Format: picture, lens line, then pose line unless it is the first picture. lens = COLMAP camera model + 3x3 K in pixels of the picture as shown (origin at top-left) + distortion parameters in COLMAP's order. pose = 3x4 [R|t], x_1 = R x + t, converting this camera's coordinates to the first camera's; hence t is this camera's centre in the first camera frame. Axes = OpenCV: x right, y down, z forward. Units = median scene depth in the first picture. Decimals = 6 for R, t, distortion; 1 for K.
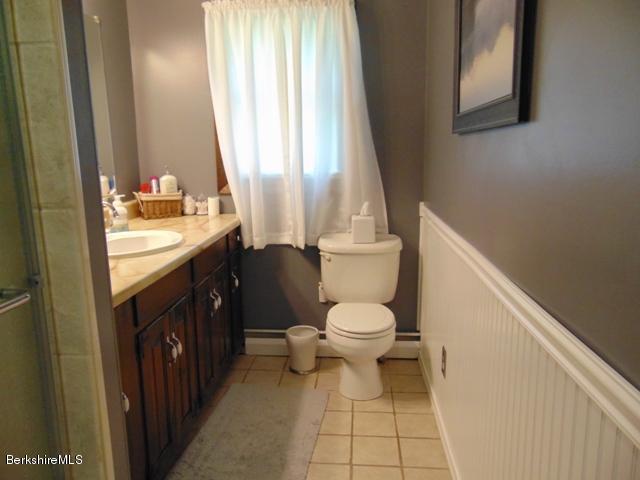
lens RADIAL K [[476.3, 0, 322.3], [0, 476.3, 238.4], [0, 0, 1]] dist [-0.026057, 0.051699]
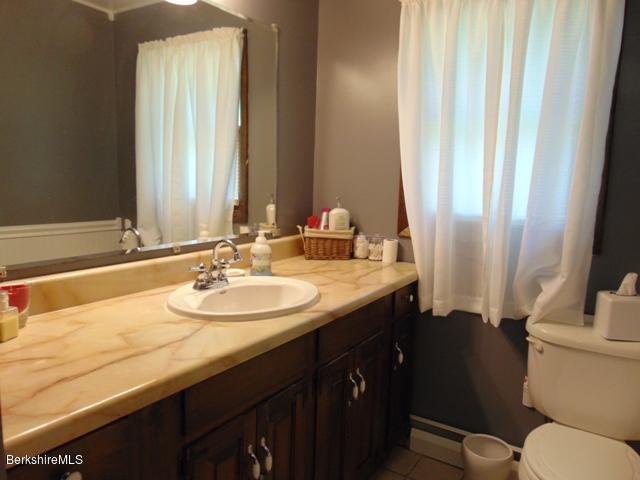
lens RADIAL K [[476.3, 0, 320.1], [0, 476.3, 240.8], [0, 0, 1]] dist [-0.026057, 0.051699]
pose [[0.878276, 0.094448, -0.468734, 0.039013], [-0.119847, 0.992488, -0.024578, -0.053488], [0.462891, 0.077762, 0.882998, 0.263052]]
